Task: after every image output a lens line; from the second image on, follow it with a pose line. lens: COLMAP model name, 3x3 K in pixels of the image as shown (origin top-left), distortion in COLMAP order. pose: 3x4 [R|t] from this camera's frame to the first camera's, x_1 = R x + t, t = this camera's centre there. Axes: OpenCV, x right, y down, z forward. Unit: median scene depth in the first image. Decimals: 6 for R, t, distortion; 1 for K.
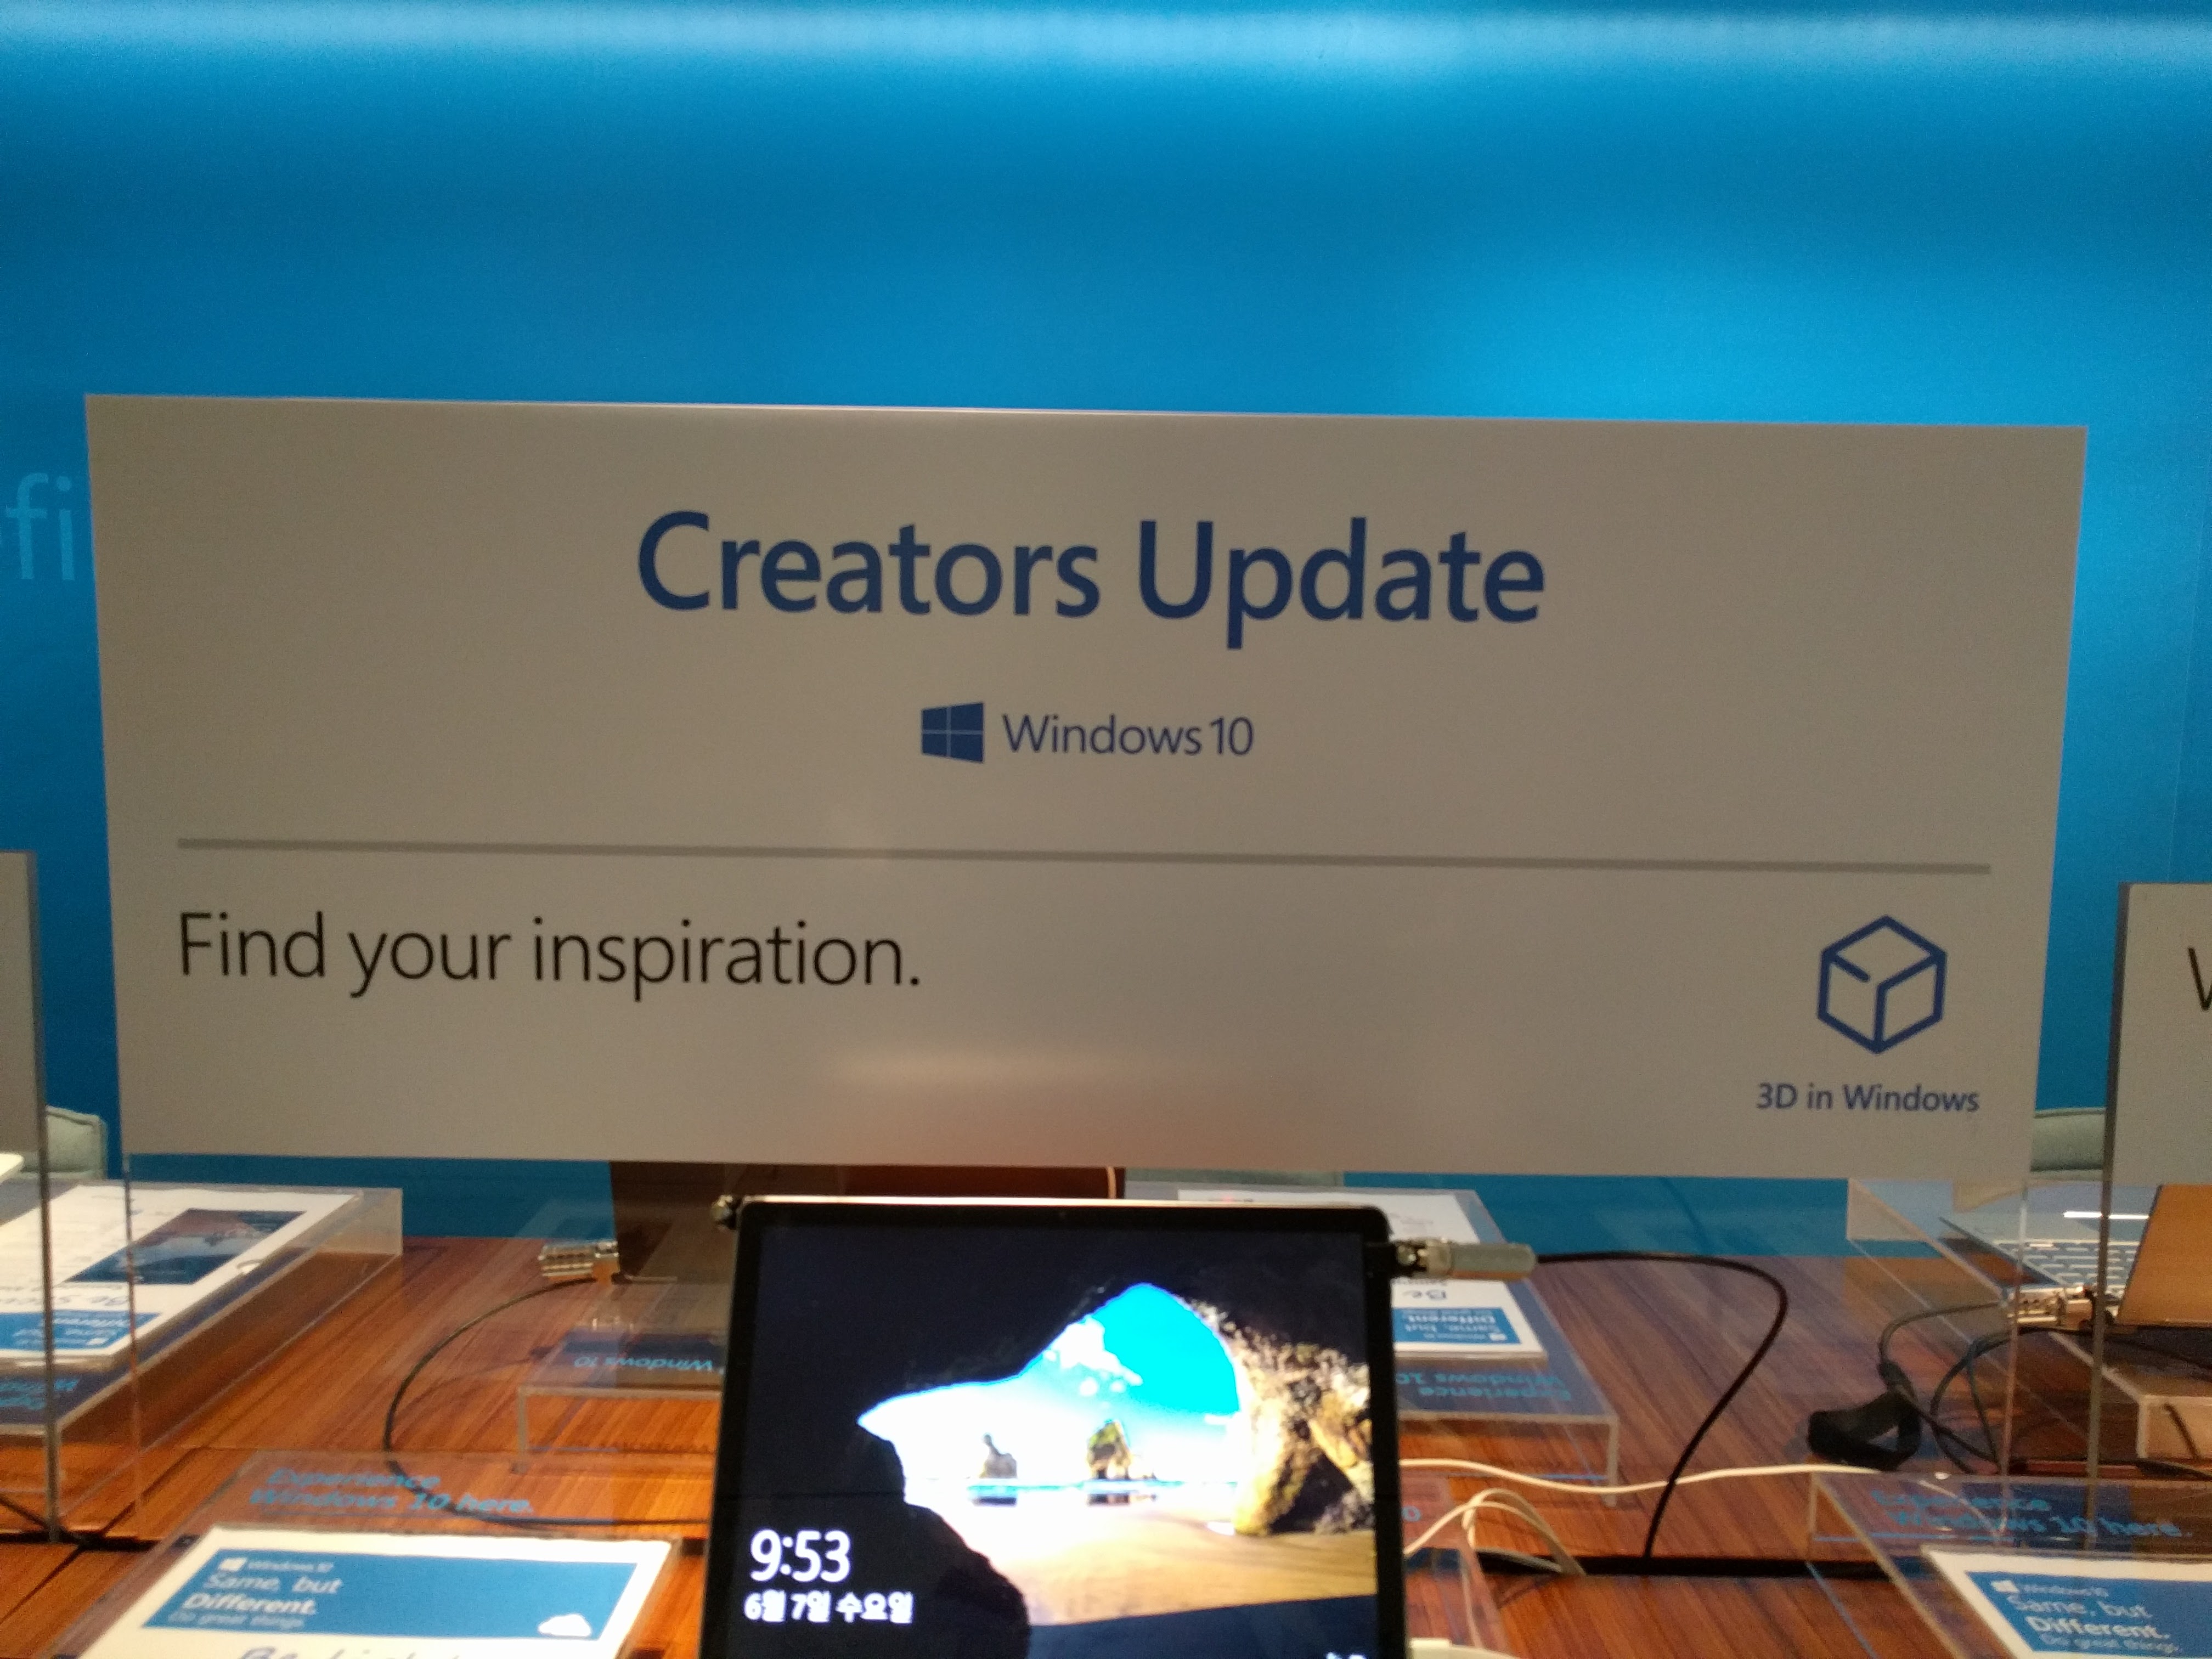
lens RADIAL K [[1665.0, 0, 1112.7], [0, 1665.0, 821.4], [0, 0, 1]] dist [0.025912, 0.000818]
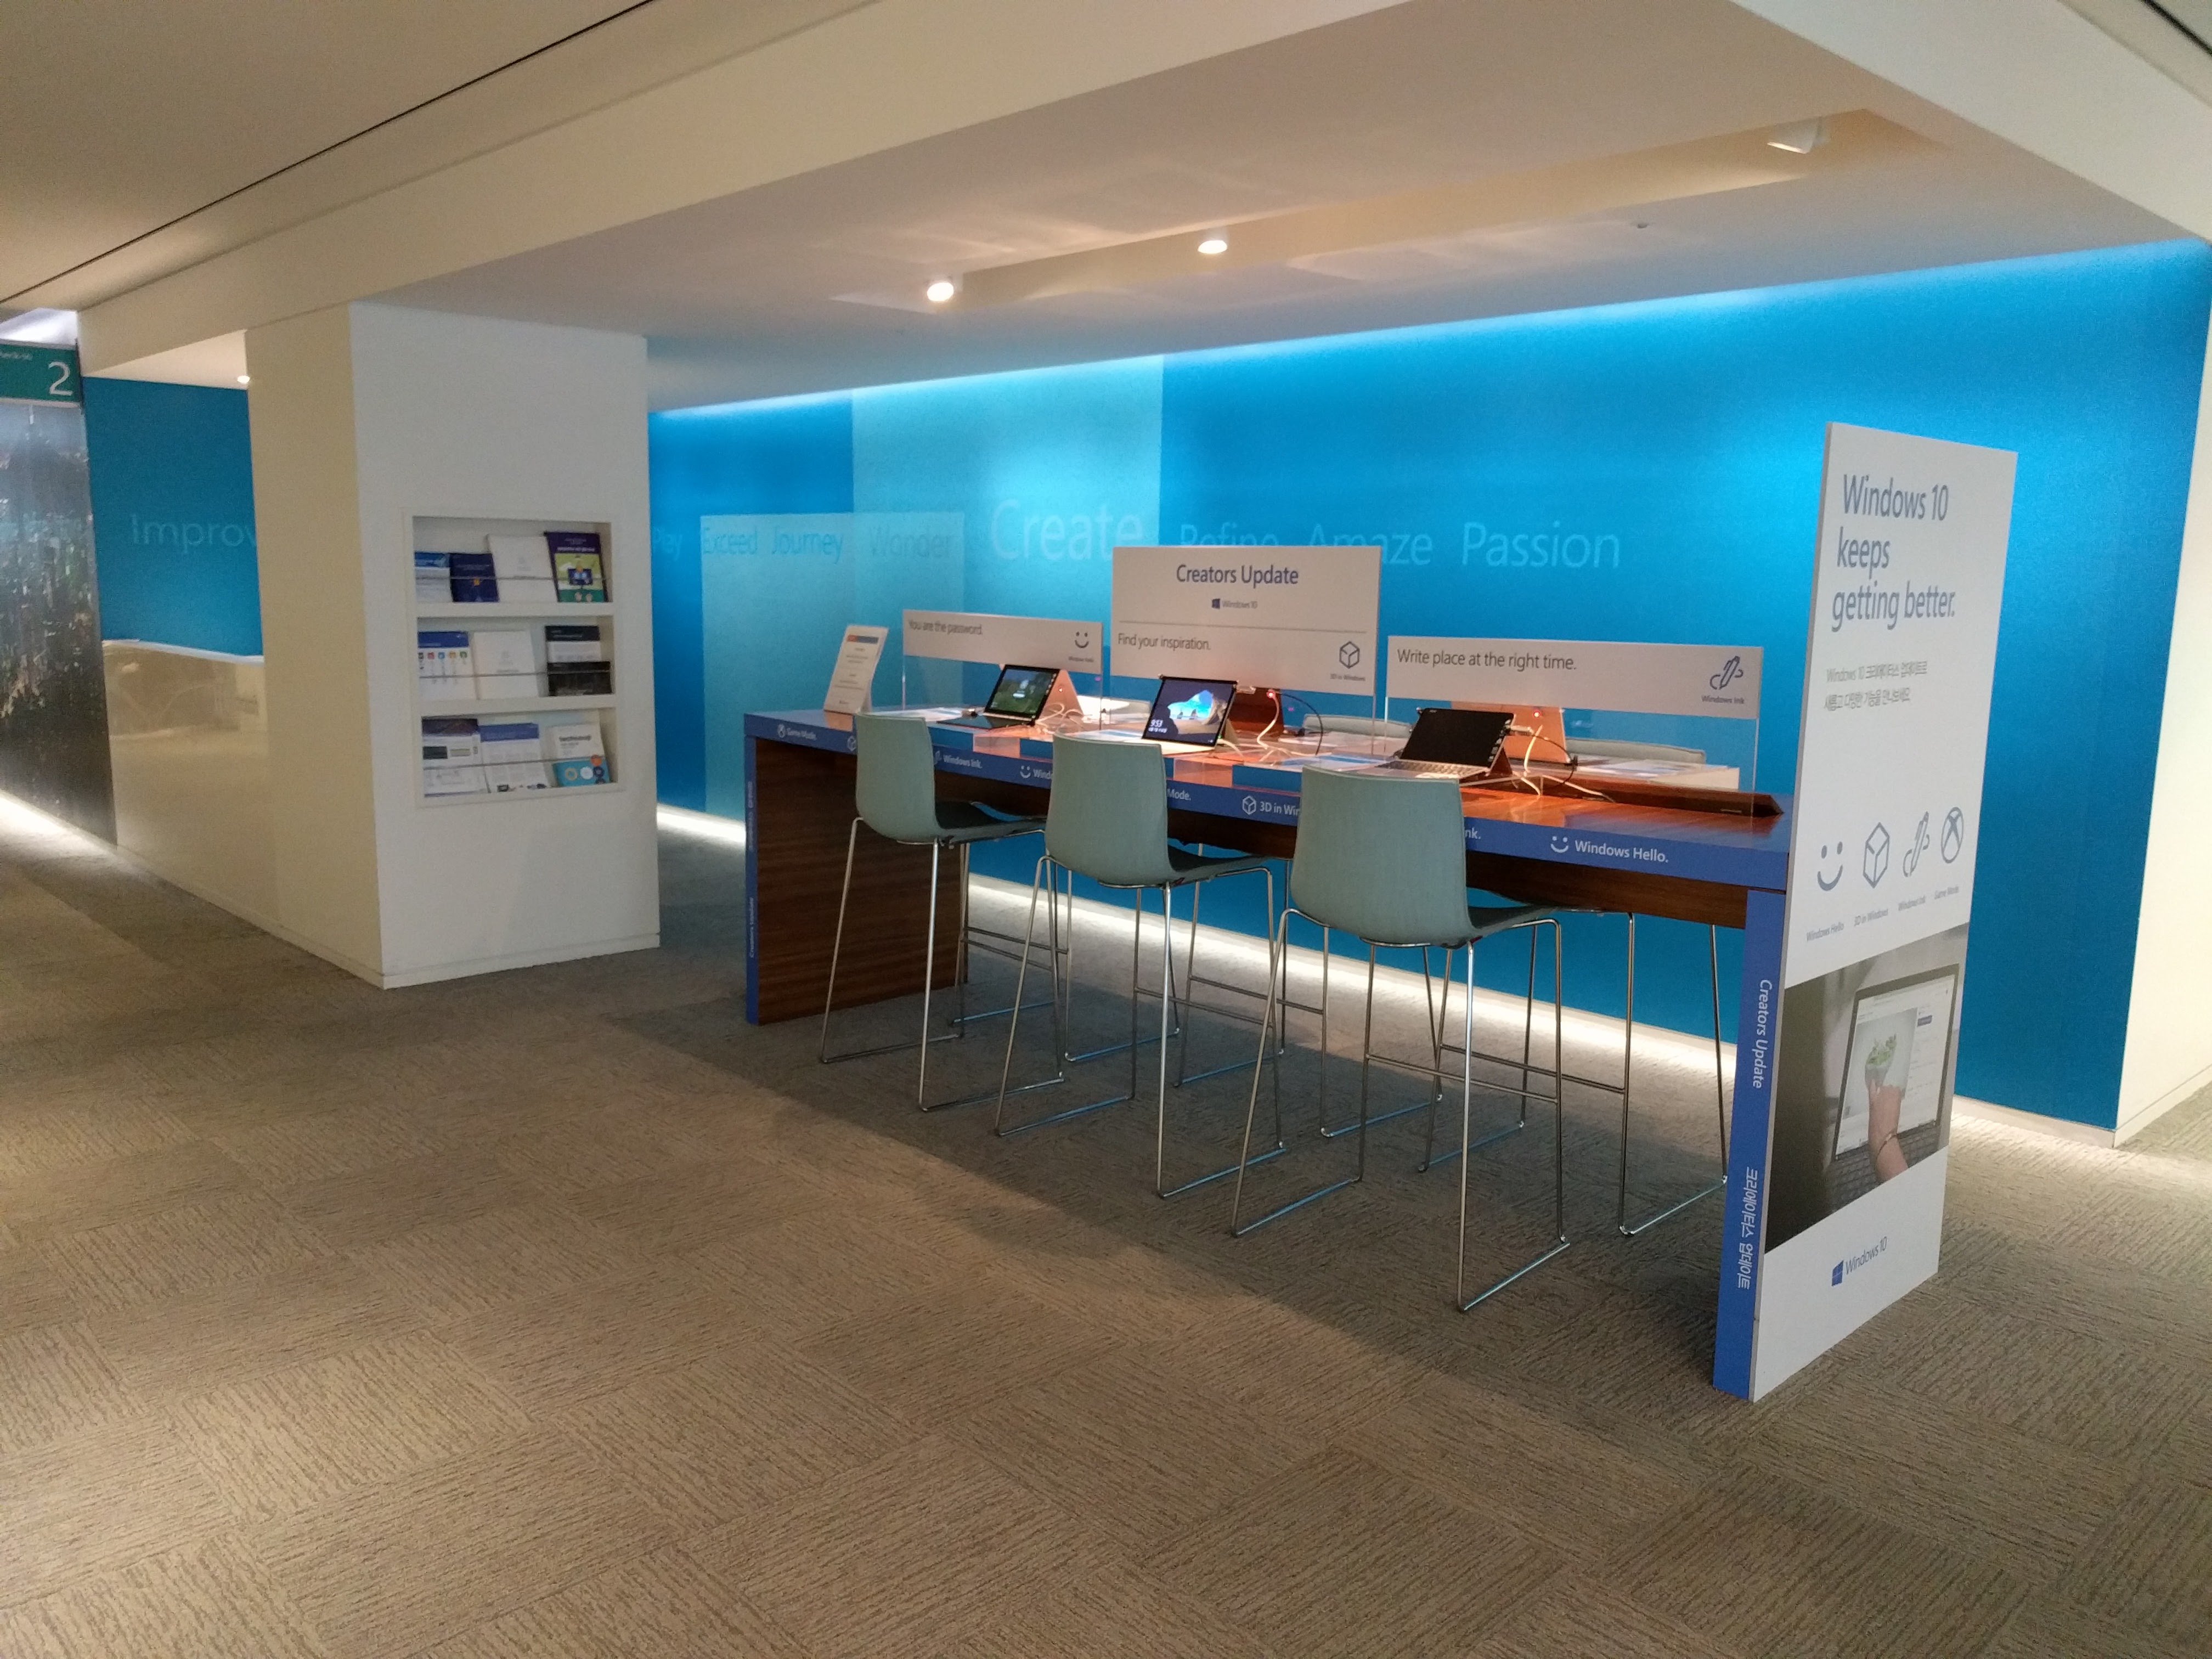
lens RADIAL K [[1665.0, 0, 1108.5], [0, 1665.0, 829.3], [0, 0, 1]] dist [0.025912, 0.000818]
pose [[0.697043, 0.105789, -0.709183, 3.689110], [-0.072610, 0.994386, 0.076965, 0.294803], [0.713344, -0.002154, 0.700811, -3.168159]]
